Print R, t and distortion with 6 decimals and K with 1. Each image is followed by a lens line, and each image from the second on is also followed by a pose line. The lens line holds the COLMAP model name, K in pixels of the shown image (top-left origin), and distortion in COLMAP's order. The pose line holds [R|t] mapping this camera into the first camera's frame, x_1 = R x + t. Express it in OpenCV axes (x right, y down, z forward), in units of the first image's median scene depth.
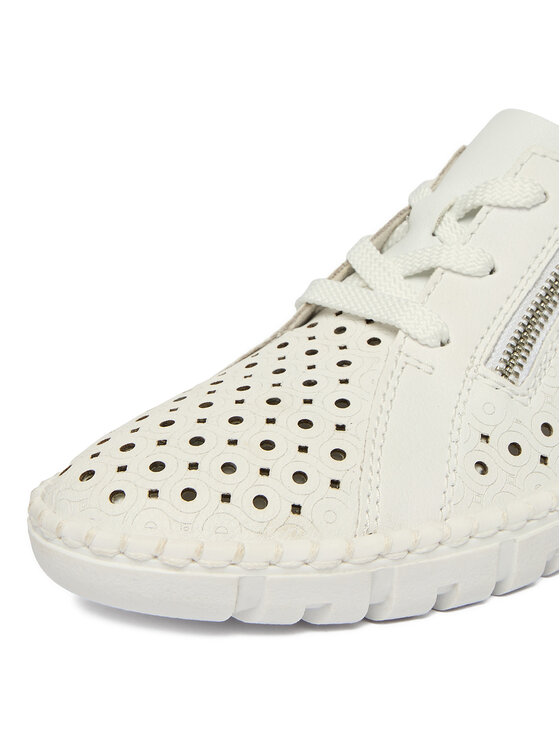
lens RADIAL K [[1189.4, 0, 281.8], [0, 1189.4, 370.4], [0, 0, 1]] dist [-0.138822, 0.000000]
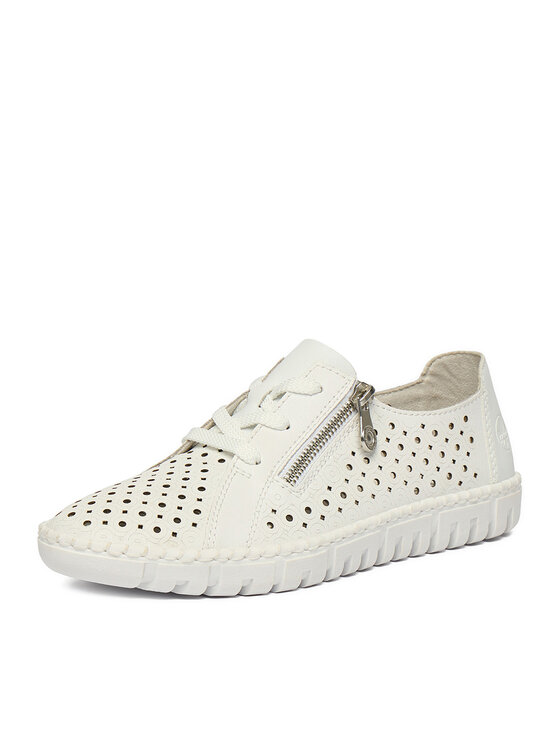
lens RADIAL K [[2206.4, 0, 280.1], [0, 2206.4, 373.3], [0, 0, 1]] dist [-0.600132, 0.000000]
pose [[0.997665, 0.059861, 0.032893, 0.049253], [-0.054911, 0.989326, -0.134978, 0.320016], [-0.040621, 0.132857, 0.990302, -2.604965]]
